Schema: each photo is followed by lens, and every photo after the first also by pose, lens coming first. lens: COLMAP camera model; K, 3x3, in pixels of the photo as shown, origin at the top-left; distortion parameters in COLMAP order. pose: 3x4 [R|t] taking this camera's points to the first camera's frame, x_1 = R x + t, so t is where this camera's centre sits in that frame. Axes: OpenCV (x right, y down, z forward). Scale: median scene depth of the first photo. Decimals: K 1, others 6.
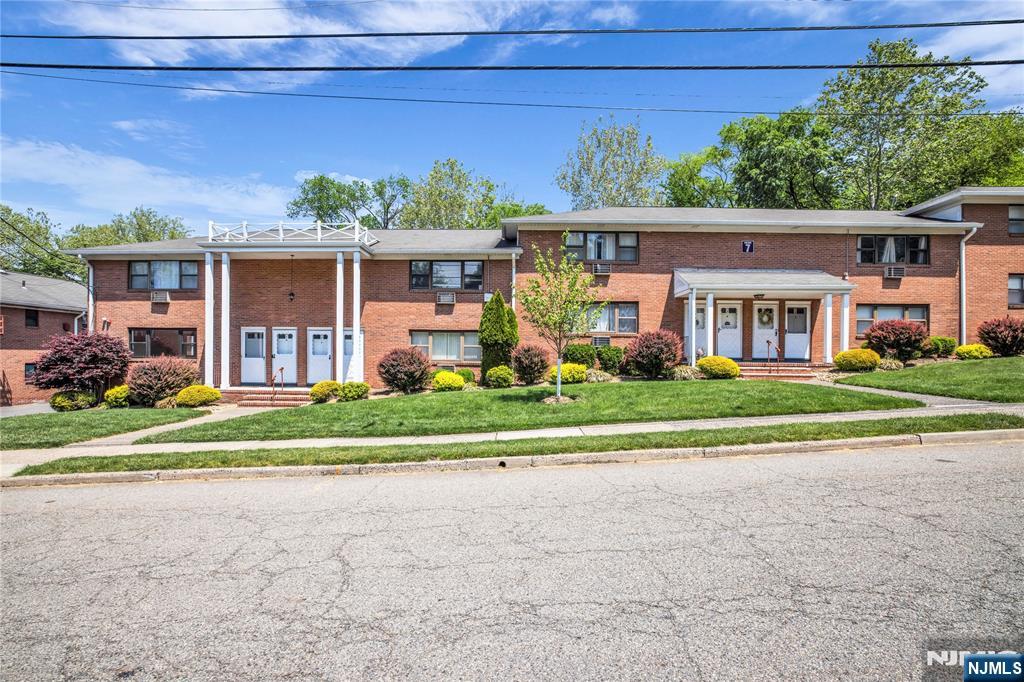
lens RADIAL K [[452.4, 0, 512.6], [0, 452.4, 356.0], [0, 0, 1]] dist [-0.048882, 0.022010]
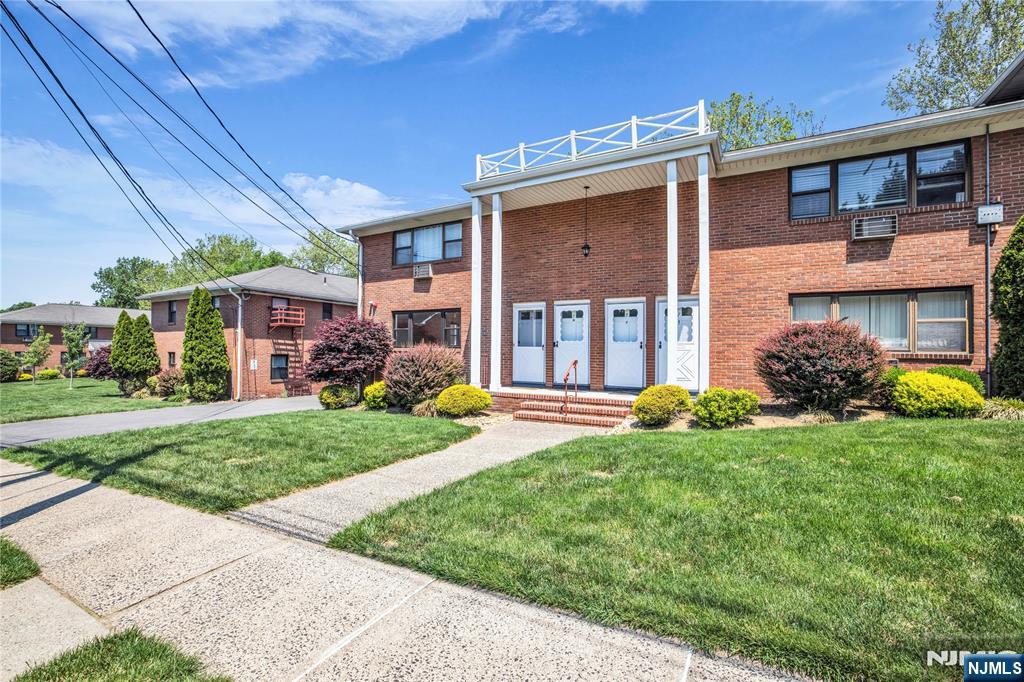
lens RADIAL K [[444.1, 0, 514.8], [0, 444.1, 346.3], [0, 0, 1]] dist [-0.050721, 0.020475]
pose [[0.881081, -0.004493, -0.472944, -0.274404], [-0.003723, 0.999858, -0.016434, 0.015424], [0.472951, 0.016241, 0.880939, 0.379188]]
